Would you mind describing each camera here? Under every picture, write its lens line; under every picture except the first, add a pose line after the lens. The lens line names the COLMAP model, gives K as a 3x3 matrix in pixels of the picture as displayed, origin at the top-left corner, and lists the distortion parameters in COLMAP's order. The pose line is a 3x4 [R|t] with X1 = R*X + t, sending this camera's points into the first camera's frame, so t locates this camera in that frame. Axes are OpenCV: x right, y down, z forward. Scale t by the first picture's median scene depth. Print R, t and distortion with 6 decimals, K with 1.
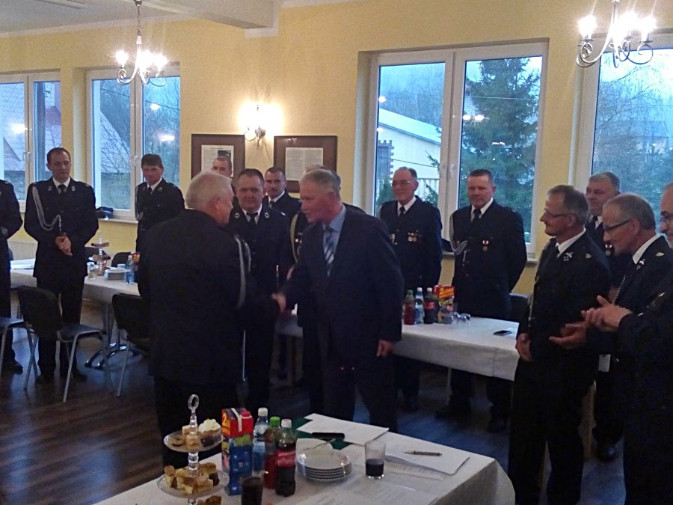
lens RADIAL K [[839.7, 0, 337.1], [0, 839.7, 249.9], [0, 0, 1]] dist [0.158057, 0.000000]
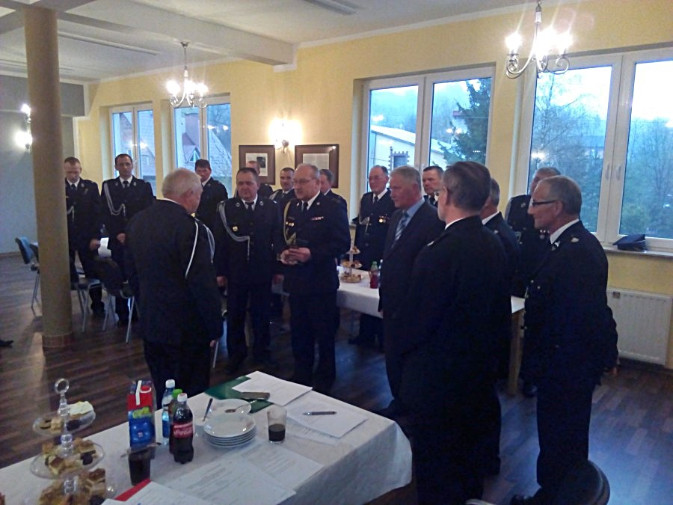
lens RADIAL K [[551.1, 0, 336.3], [0, 551.1, 252.7], [0, 0, 1]] dist [0.110579, -0.047971]
pose [[0.996479, 0.001295, -0.083838, 0.087292], [0.002623, 0.998910, 0.046602, -0.004589], [0.083807, -0.046658, 0.995389, 0.144528]]
